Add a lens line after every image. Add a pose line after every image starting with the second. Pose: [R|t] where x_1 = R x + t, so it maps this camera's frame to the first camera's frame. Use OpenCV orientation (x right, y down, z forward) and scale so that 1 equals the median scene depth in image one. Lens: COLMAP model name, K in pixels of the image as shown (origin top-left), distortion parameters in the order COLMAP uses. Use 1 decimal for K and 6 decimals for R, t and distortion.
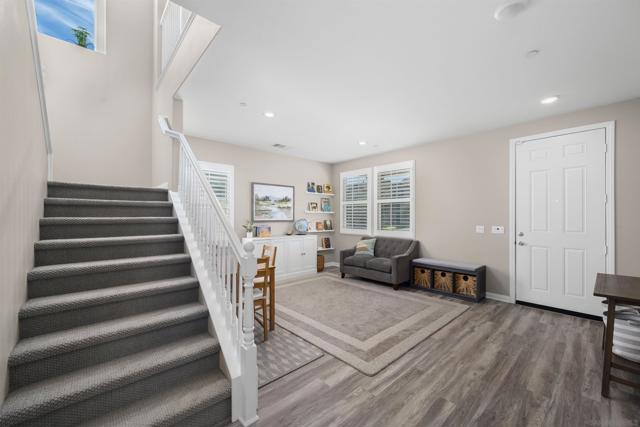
lens RADIAL K [[255.5, 0, 325.2], [0, 255.5, 214.5], [0, 0, 1]] dist [-0.011042, 0.000197]
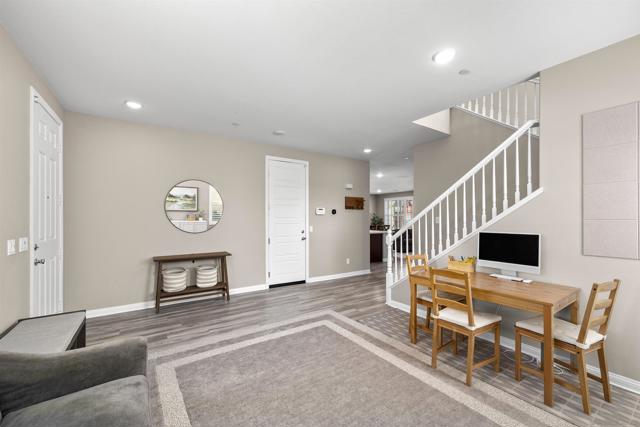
lens RADIAL K [[255.5, 0, 317.2], [0, 255.5, 217.5], [0, 0, 1]] dist [-0.011042, 0.000197]
pose [[-0.987509, -0.002681, 0.157540, -0.003540], [-0.004555, 0.999923, -0.011536, 0.006649], [-0.157497, -0.012110, -0.987445, 1.077835]]
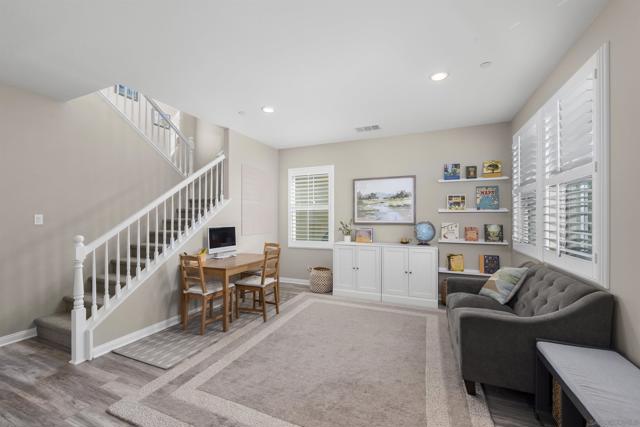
lens RADIAL K [[267.2, 0, 315.4], [0, 267.2, 214.0], [0, 0, 1]] dist [0.002547, 0.000416]
pose [[0.397123, -0.013816, -0.917662, 0.492981], [0.007585, 0.999902, -0.011772, 0.004174], [0.917734, -0.002285, 0.397188, 0.498810]]
